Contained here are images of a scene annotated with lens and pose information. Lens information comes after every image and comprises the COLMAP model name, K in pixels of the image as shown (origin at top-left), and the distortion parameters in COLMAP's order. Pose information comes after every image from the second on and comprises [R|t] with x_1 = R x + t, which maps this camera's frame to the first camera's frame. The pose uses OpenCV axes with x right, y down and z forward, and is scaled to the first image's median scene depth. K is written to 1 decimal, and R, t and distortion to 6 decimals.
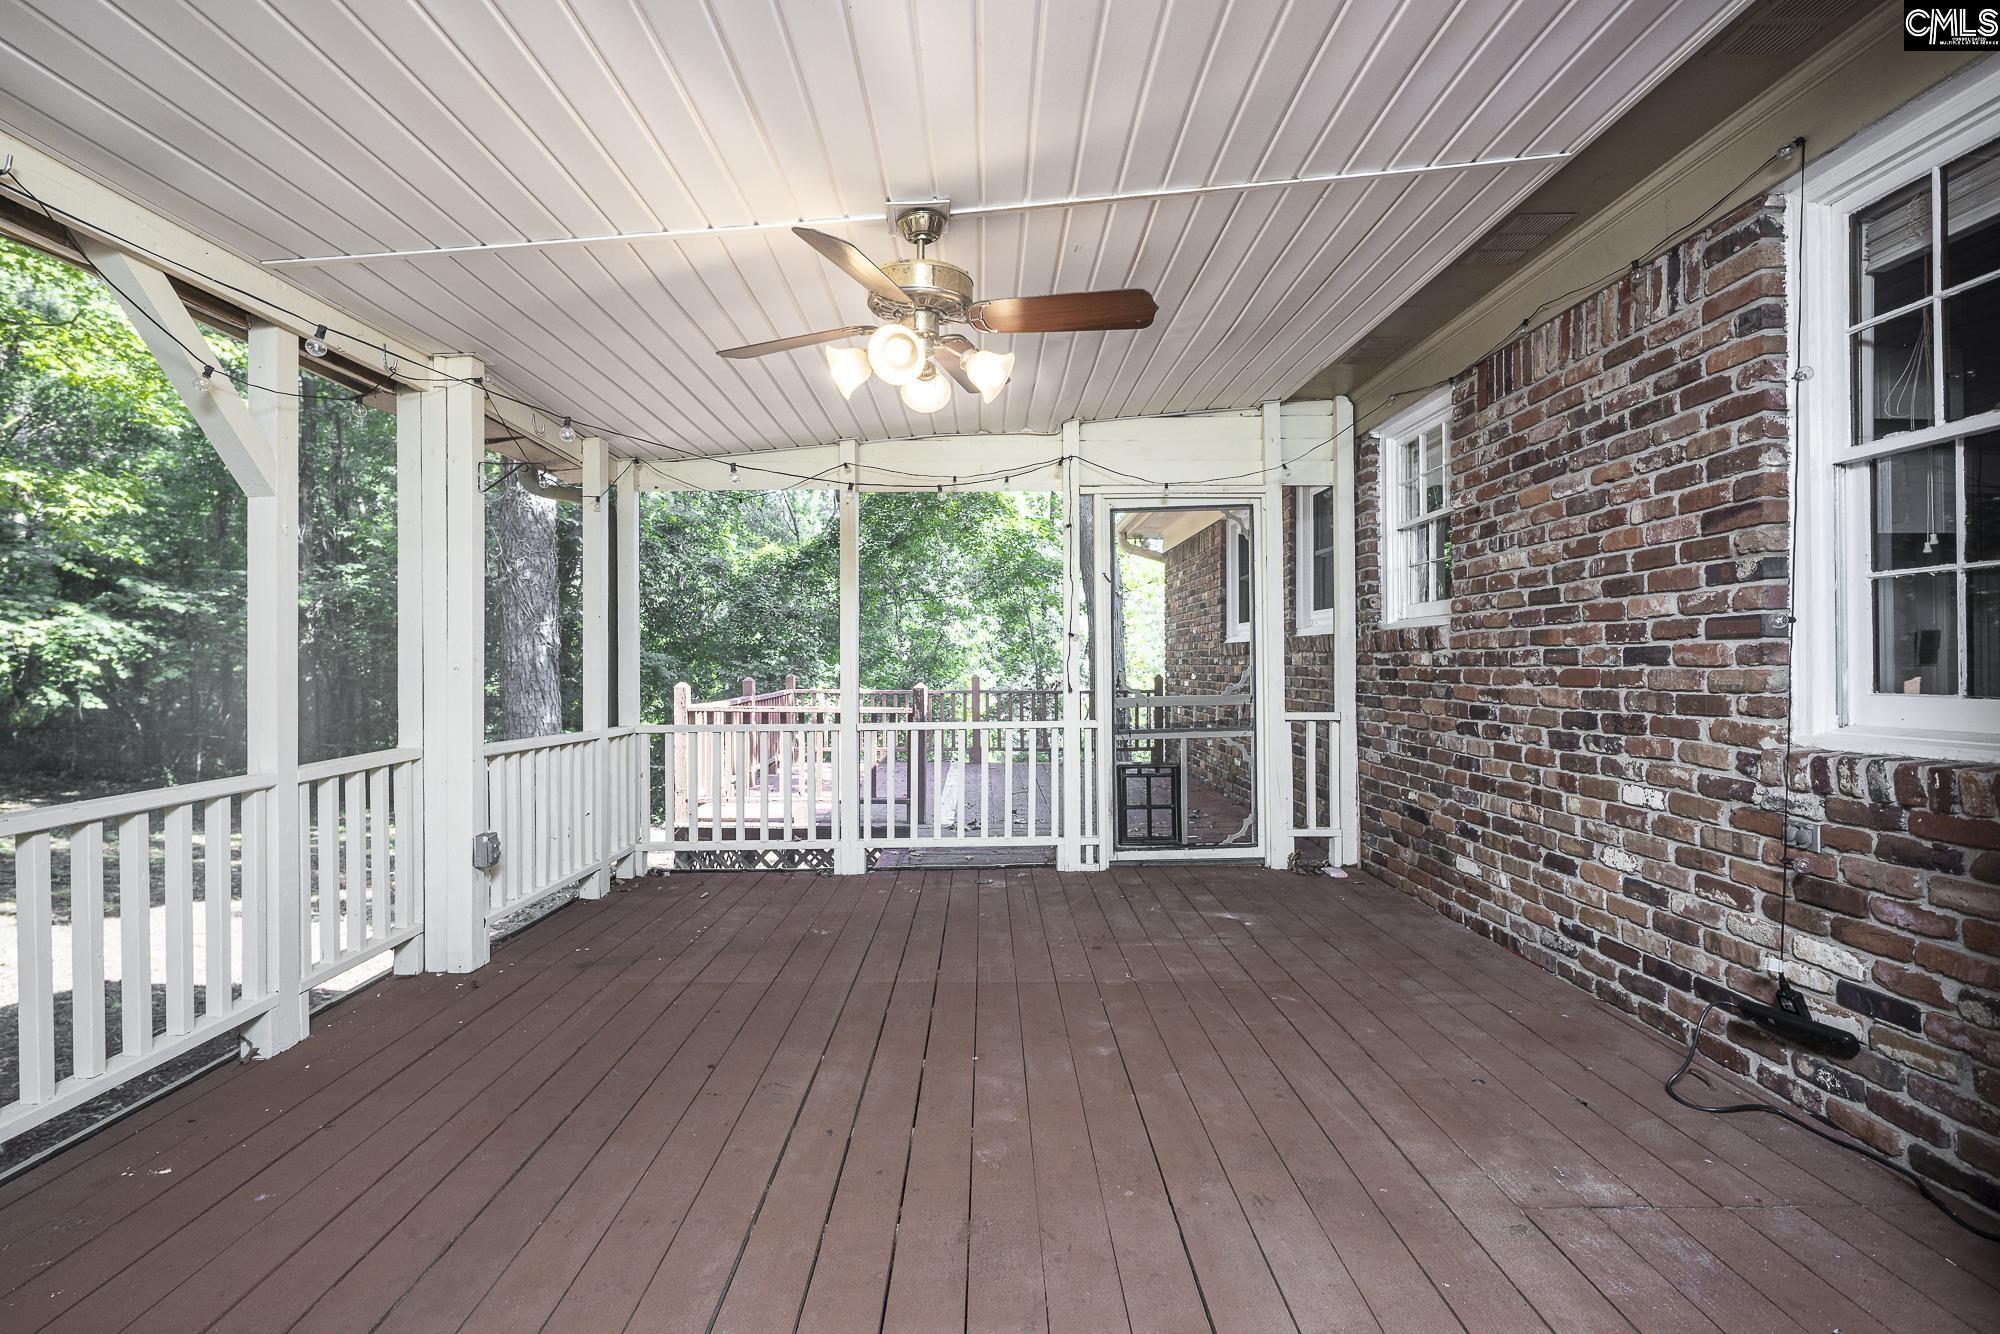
lens RADIAL K [[967.9, 0, 993.3], [0, 967.9, 663.7], [0, 0, 1]] dist [0.003927, 0.000382]
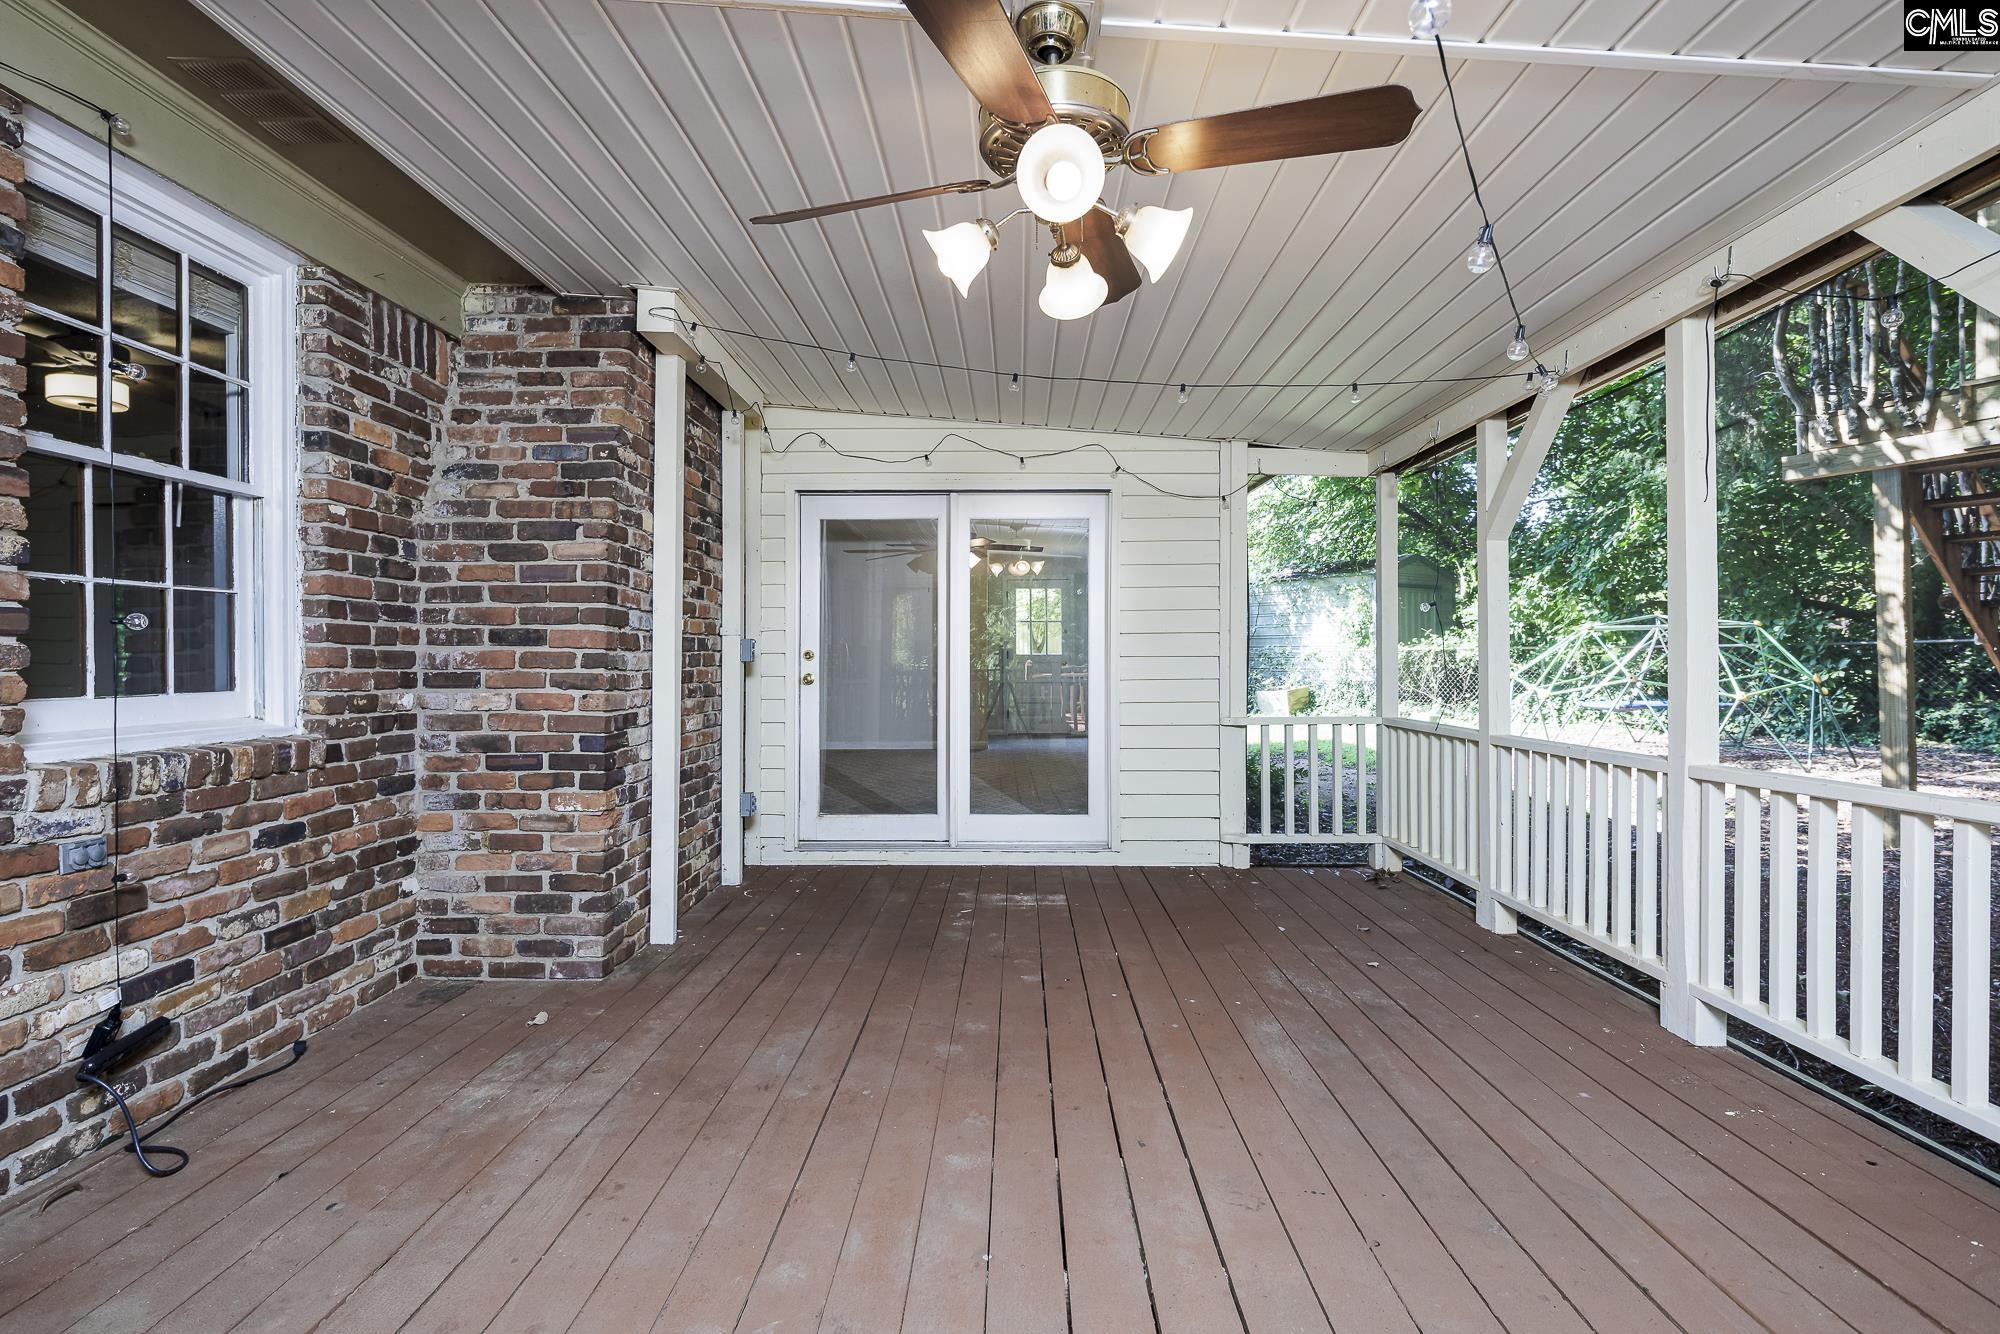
lens RADIAL K [[967.9, 0, 1002.9], [0, 967.9, 665.5], [0, 0, 1]] dist [0.003927, 0.000382]
pose [[-0.999858, 0.011096, 0.012681, -0.049563], [0.011139, 0.999932, 0.003315, 0.005554], [-0.012643, 0.003456, -0.999914, 2.018455]]
